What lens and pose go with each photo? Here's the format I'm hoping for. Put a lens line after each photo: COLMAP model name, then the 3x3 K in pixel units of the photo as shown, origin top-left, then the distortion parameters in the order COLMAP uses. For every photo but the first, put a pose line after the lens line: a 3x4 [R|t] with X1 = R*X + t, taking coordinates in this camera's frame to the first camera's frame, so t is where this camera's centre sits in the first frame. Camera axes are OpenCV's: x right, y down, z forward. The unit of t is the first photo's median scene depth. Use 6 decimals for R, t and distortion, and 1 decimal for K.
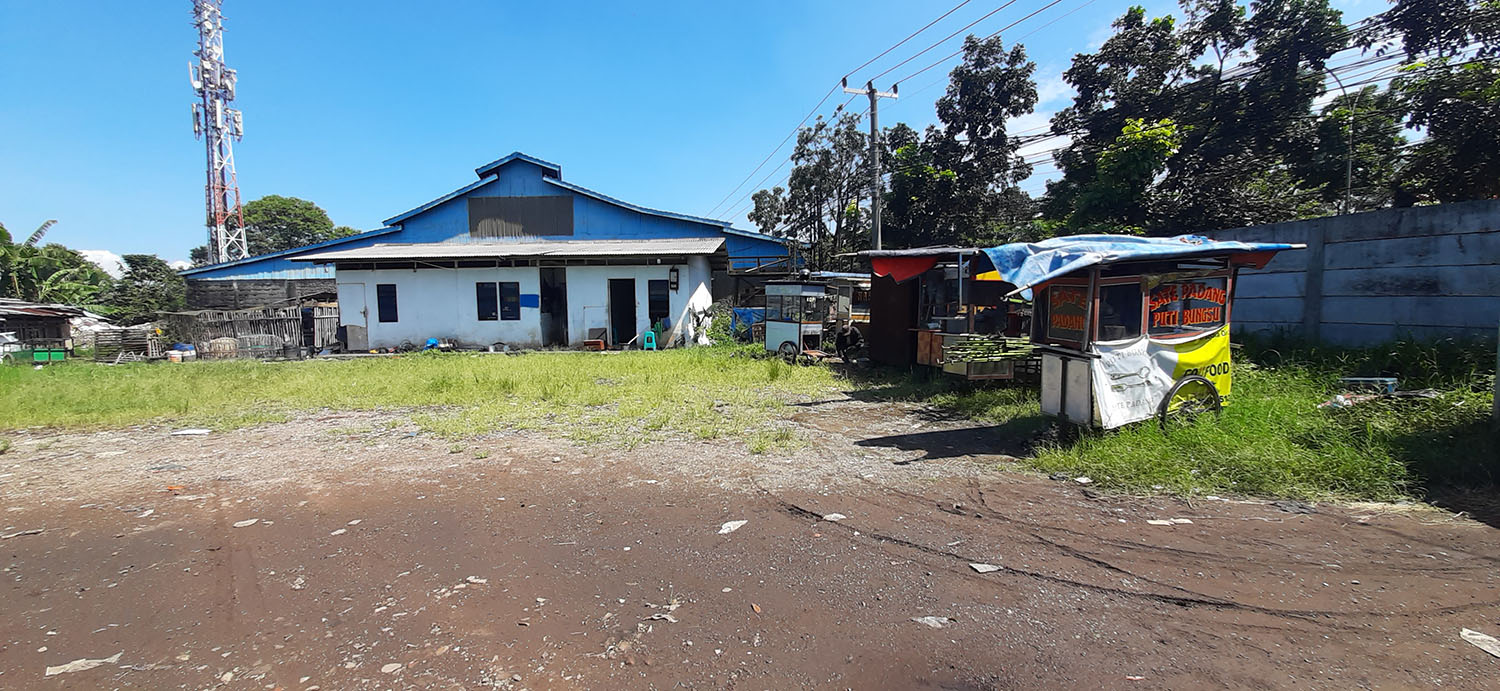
lens RADIAL K [[592.1, 0, 760.6], [0, 592.1, 347.7], [0, 0, 1]] dist [0.012736, -0.013633]
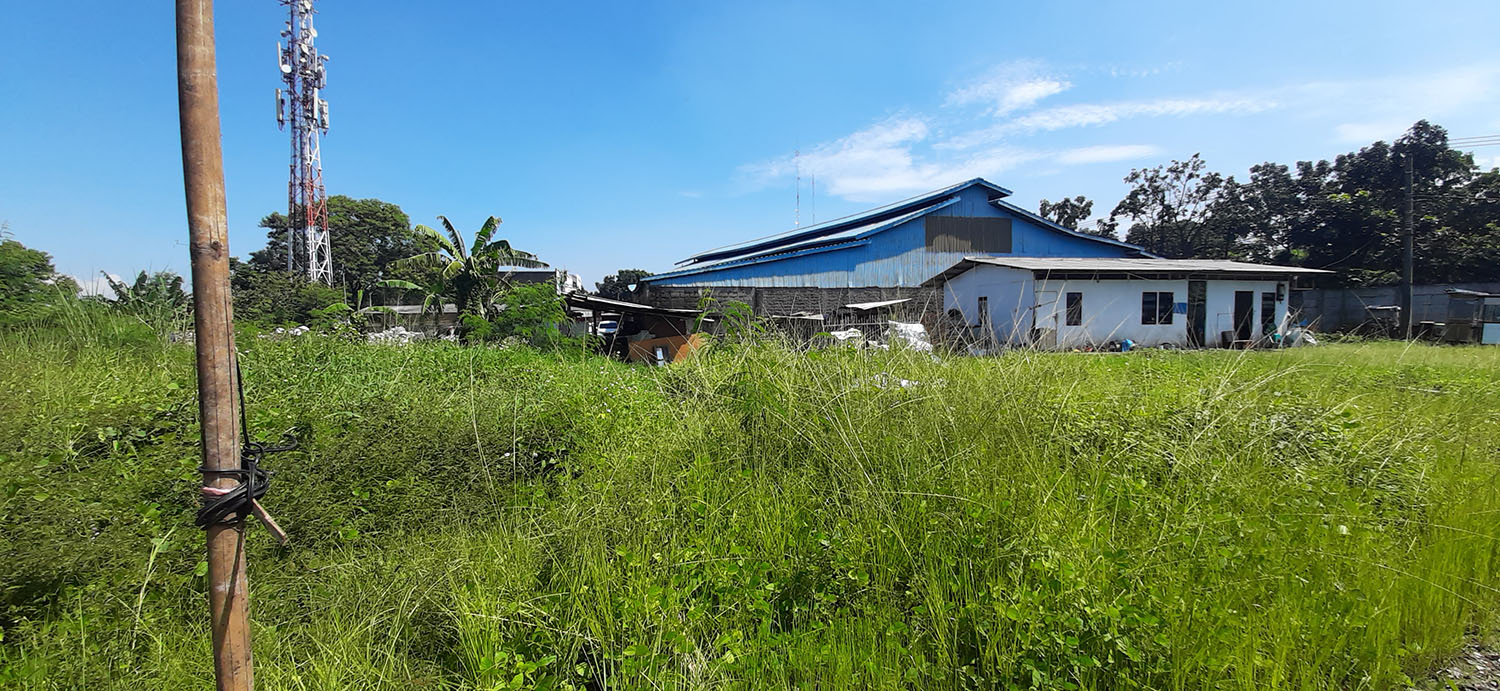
lens RADIAL K [[592.1, 0, 760.6], [0, 592.1, 347.7], [0, 0, 1]] dist [0.012736, -0.013633]
pose [[0.981089, 0.001105, 0.193555, -0.989011], [0.005814, 0.999364, -0.035175, 0.025400], [-0.193471, 0.035635, 0.980459, -0.000164]]
